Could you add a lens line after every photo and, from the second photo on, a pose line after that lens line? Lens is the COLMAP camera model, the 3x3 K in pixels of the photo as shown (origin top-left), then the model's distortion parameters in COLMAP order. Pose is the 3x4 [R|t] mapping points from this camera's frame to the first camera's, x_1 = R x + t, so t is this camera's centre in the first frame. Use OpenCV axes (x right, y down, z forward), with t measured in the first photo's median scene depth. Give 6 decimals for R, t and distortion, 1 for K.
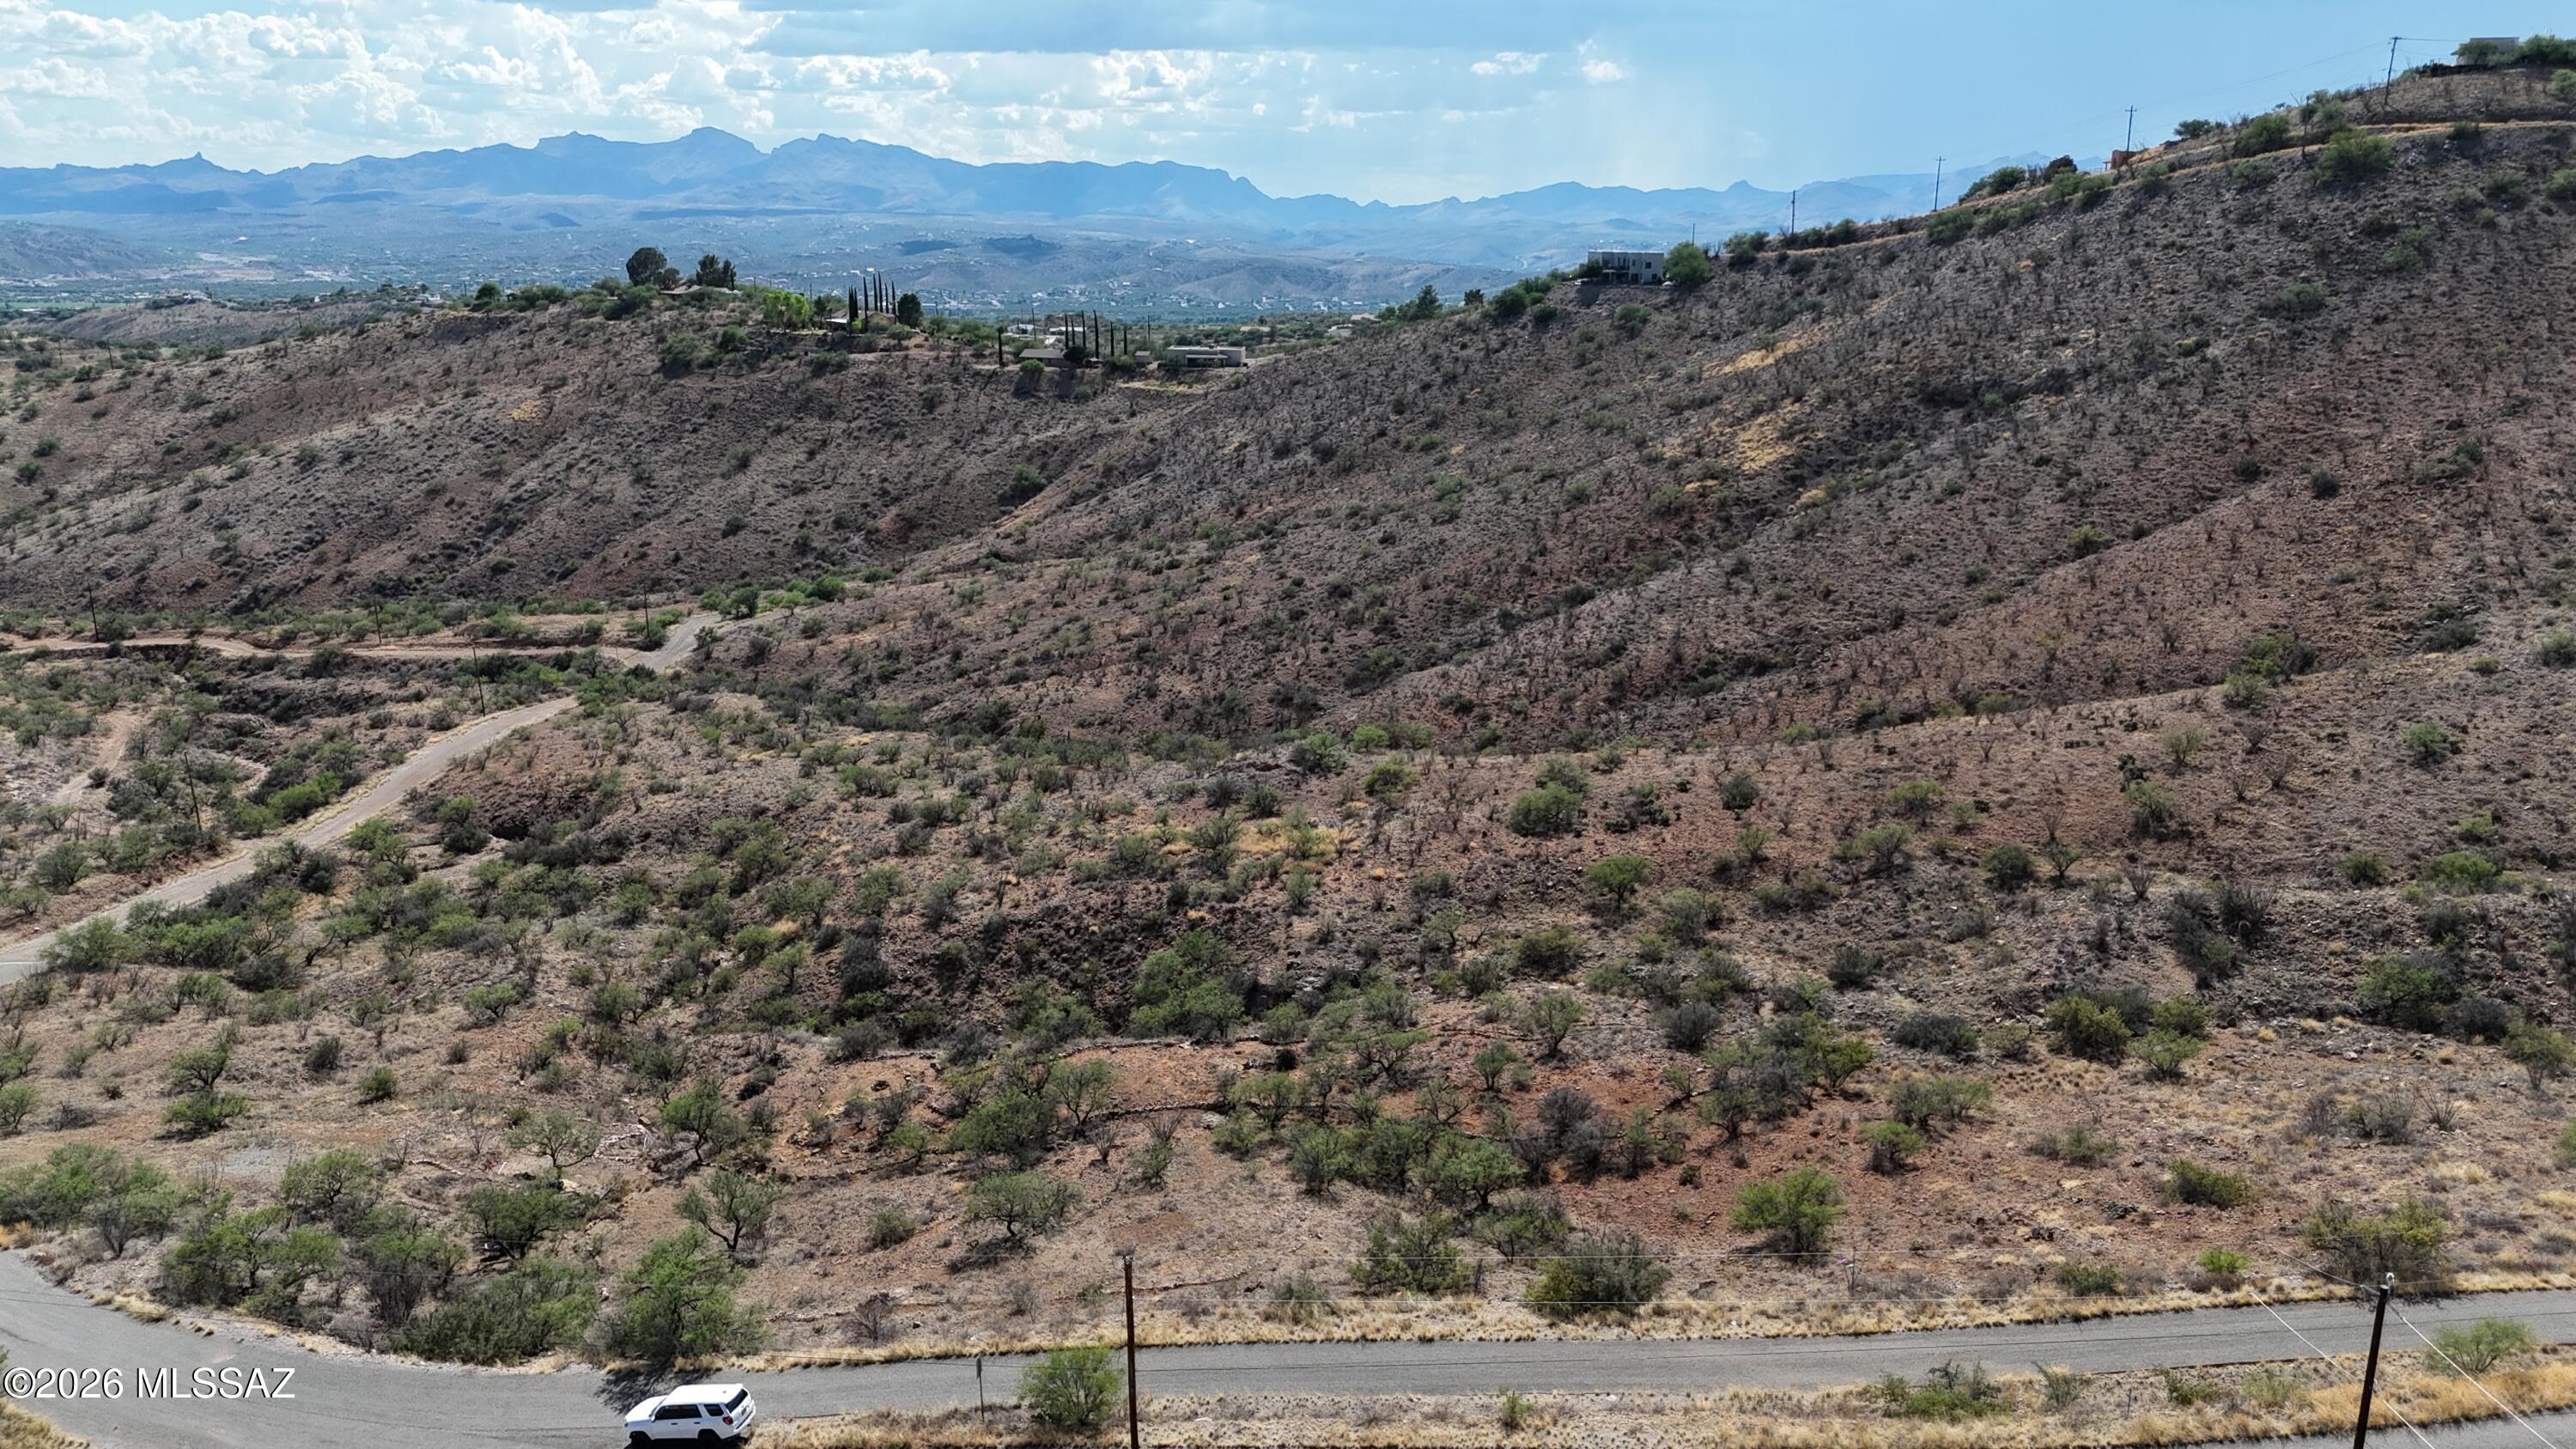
lens RADIAL K [[1881.1, 0, 1274.7], [0, 1881.1, 750.6], [0, 0, 1]] dist [0.077827, -0.080656]
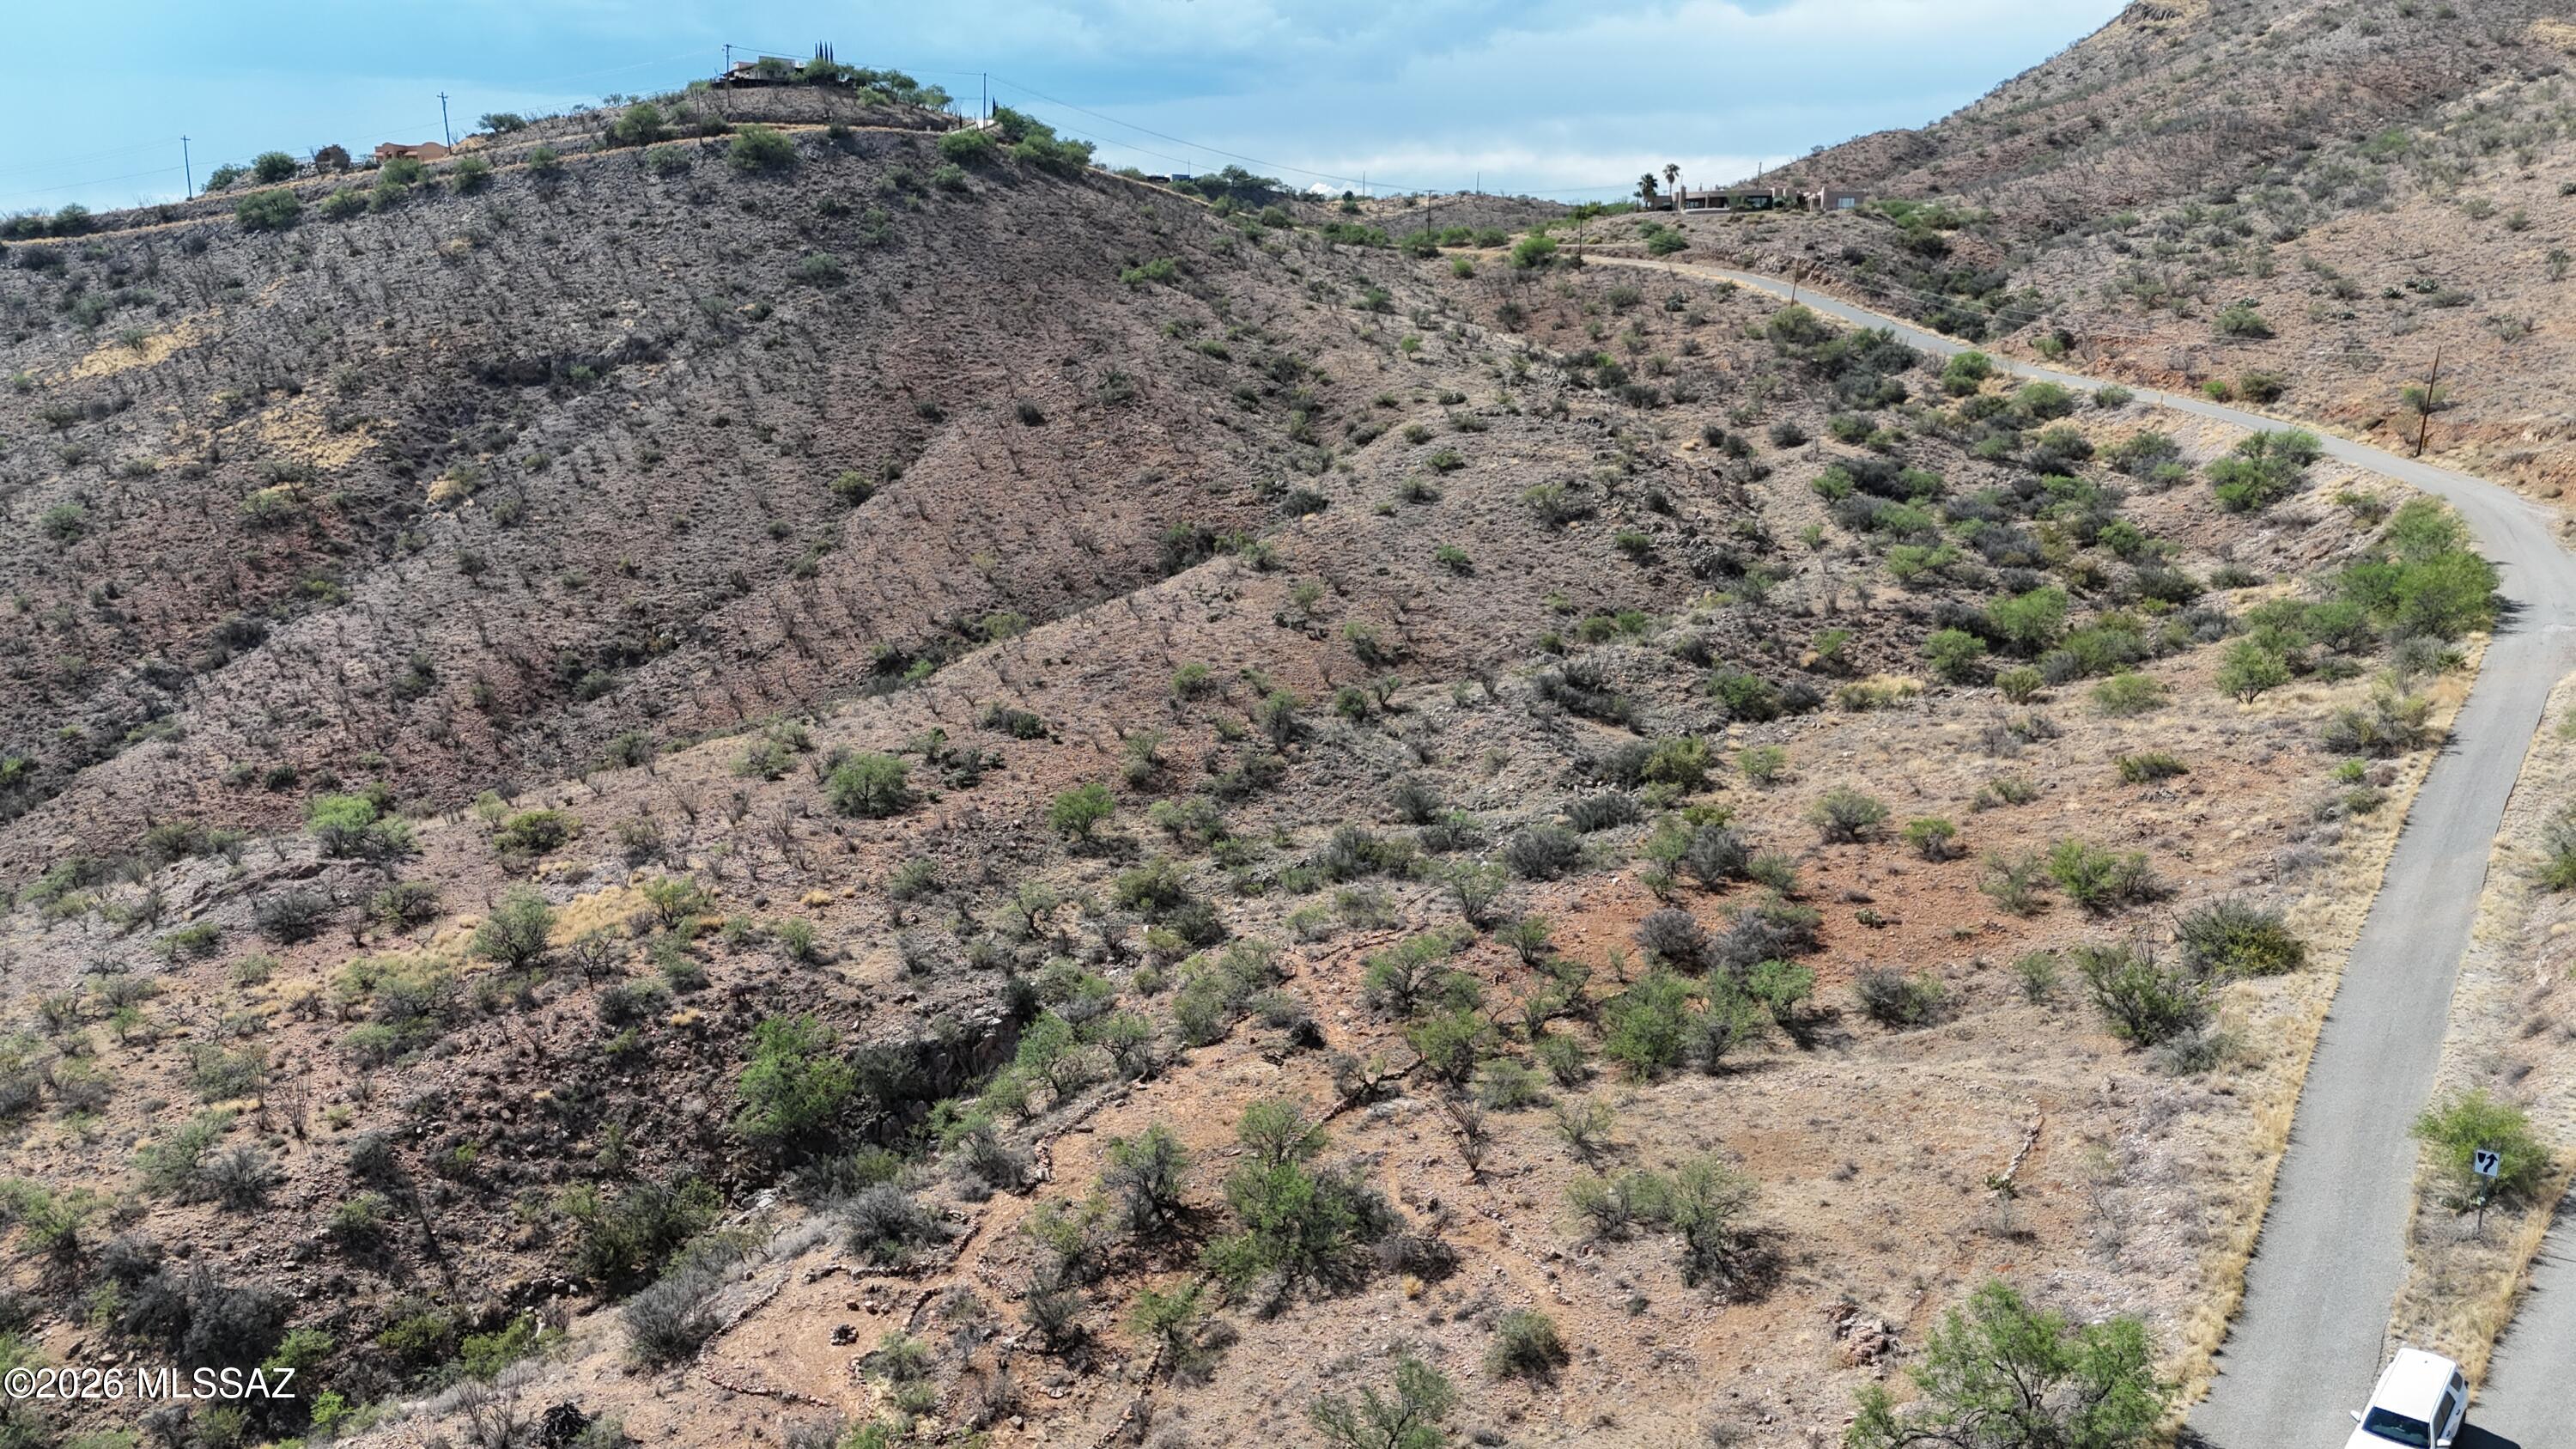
lens RADIAL K [[1881.1, 0, 1288.5], [0, 1881.1, 747.7], [0, 0, 1]] dist [0.077827, -0.080656]
pose [[0.504931, -0.195206, 0.840797, -0.320795], [0.228117, 0.969637, 0.088125, -0.011218], [-0.832471, 0.147303, 0.534130, 0.290250]]
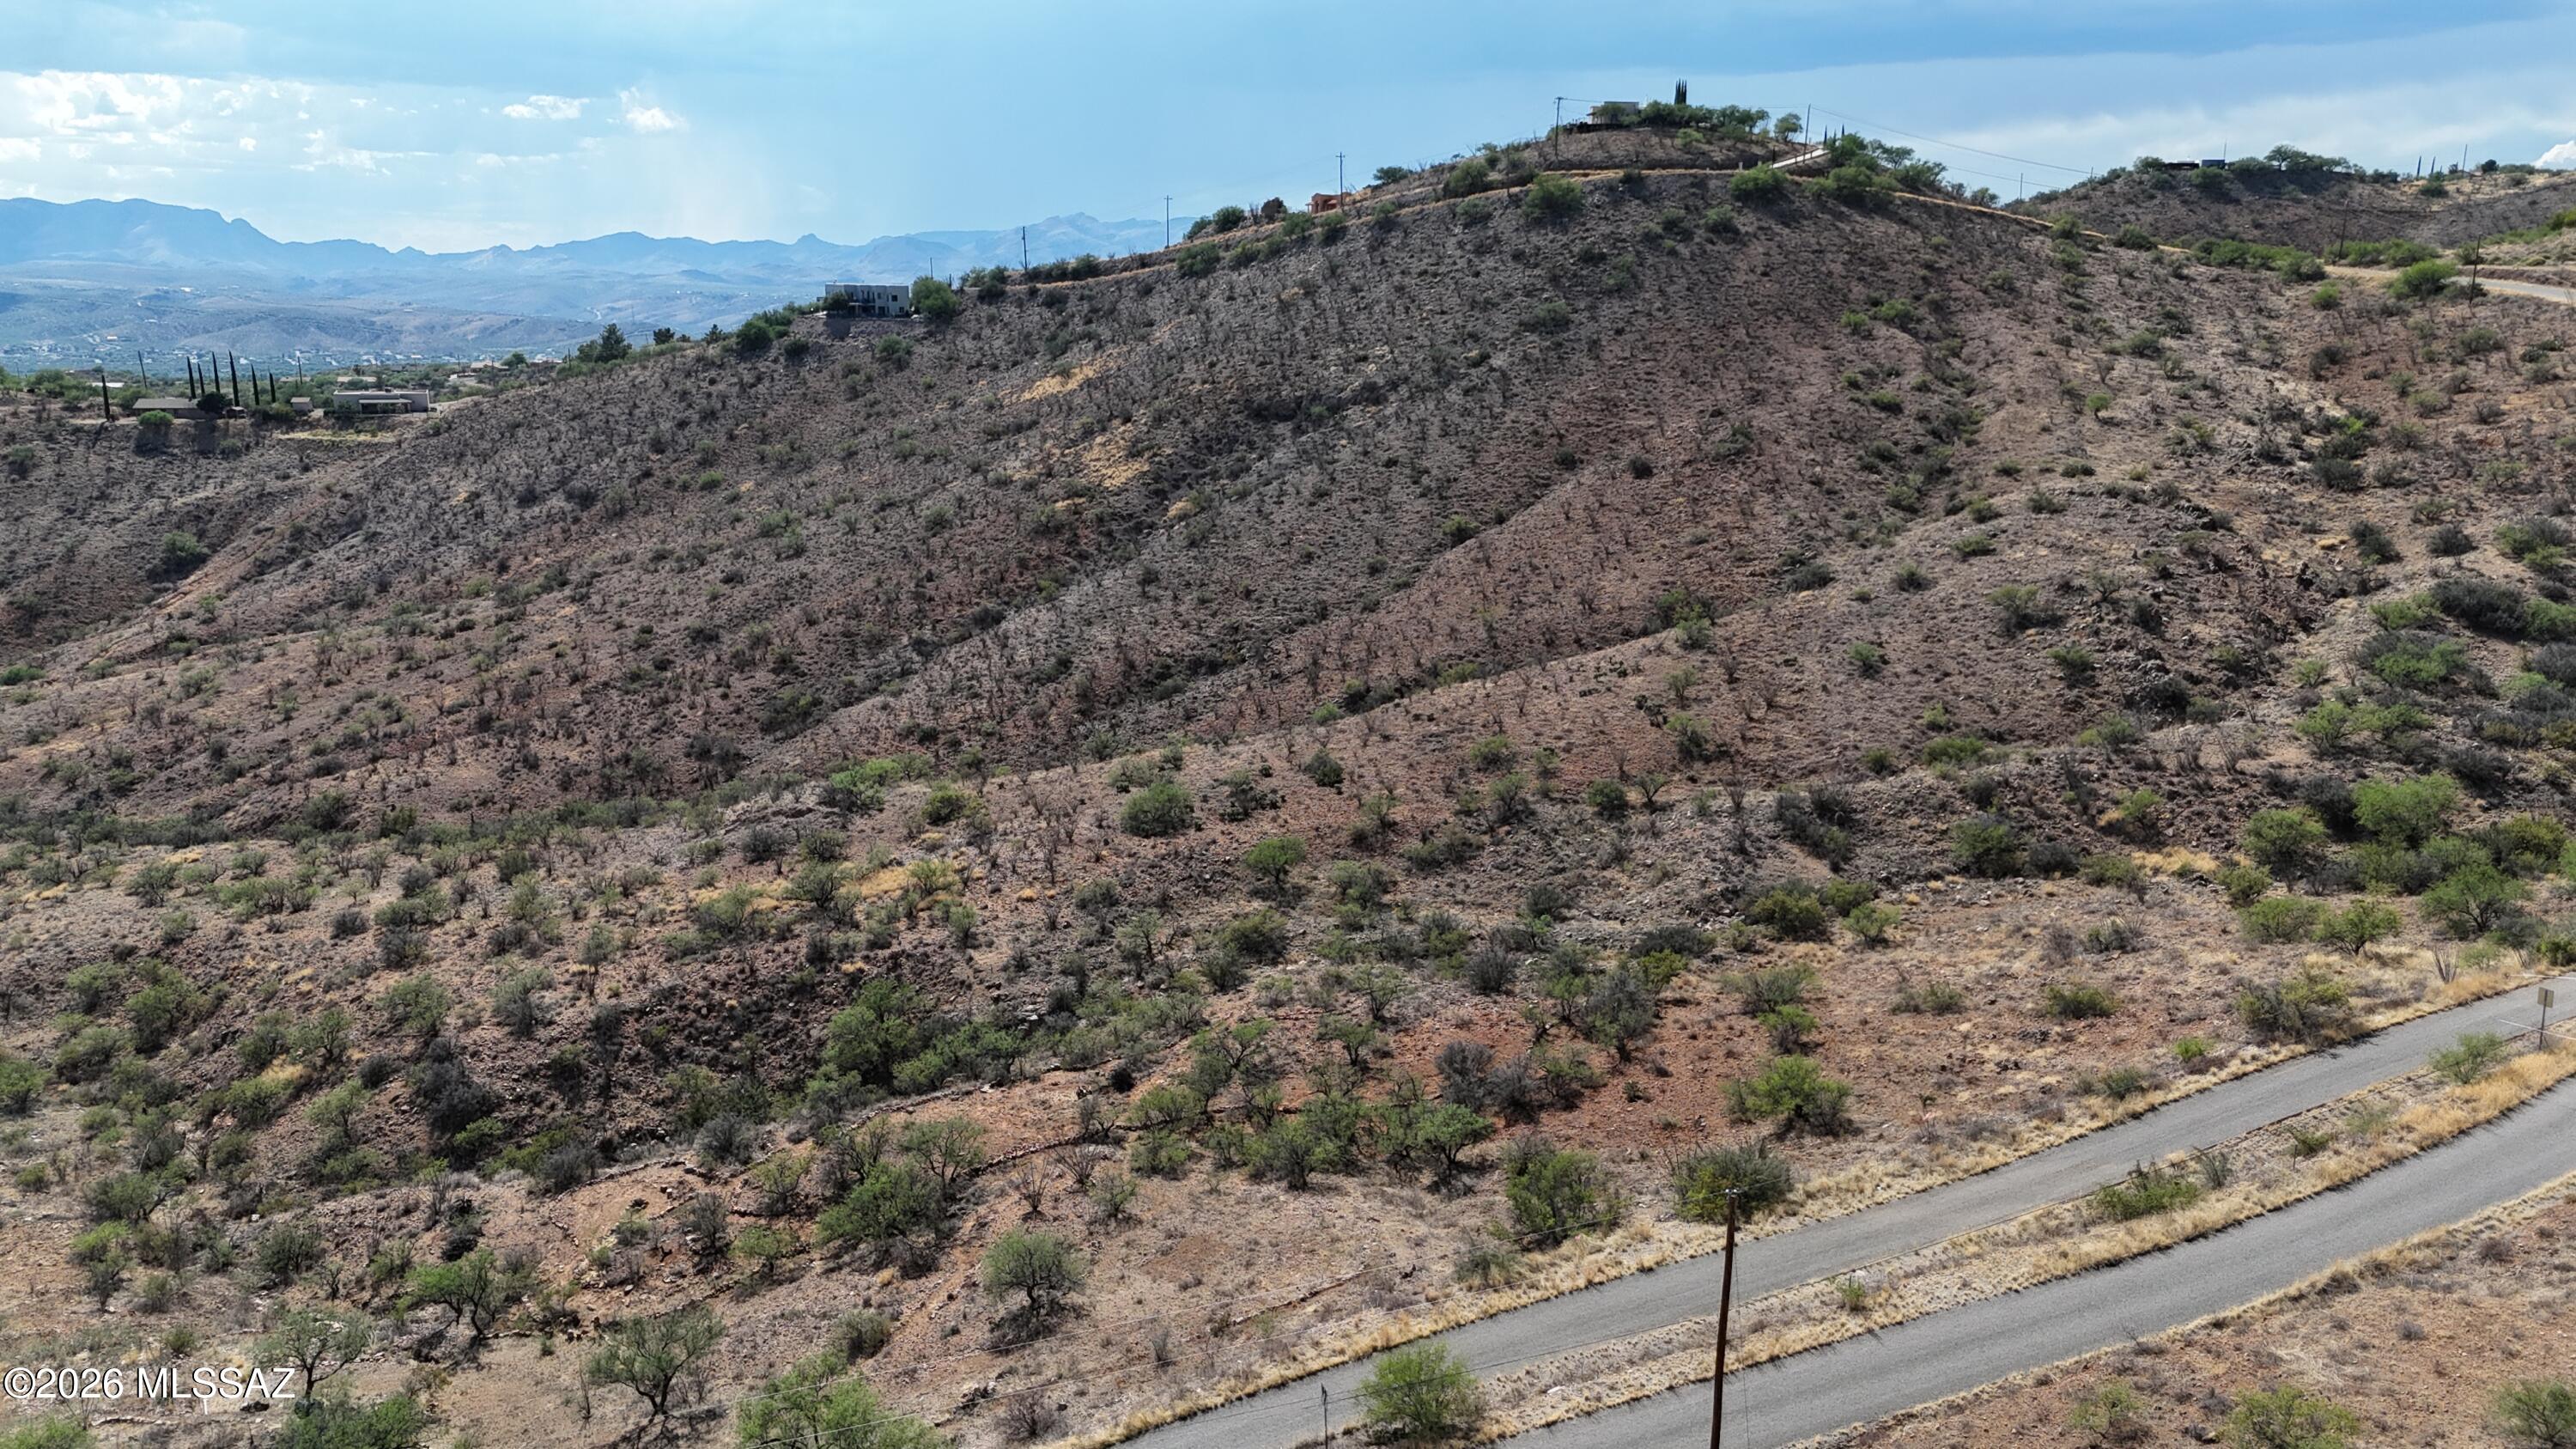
lens RADIAL K [[1881.1, 0, 1285.6], [0, 1881.1, 762.9], [0, 0, 1]] dist [0.077827, -0.080656]
pose [[0.892945, -0.111968, 0.436018, -0.158999], [0.120620, 0.992667, 0.007889, 0.005157], [-0.433704, 0.045548, 0.899903, 0.056656]]
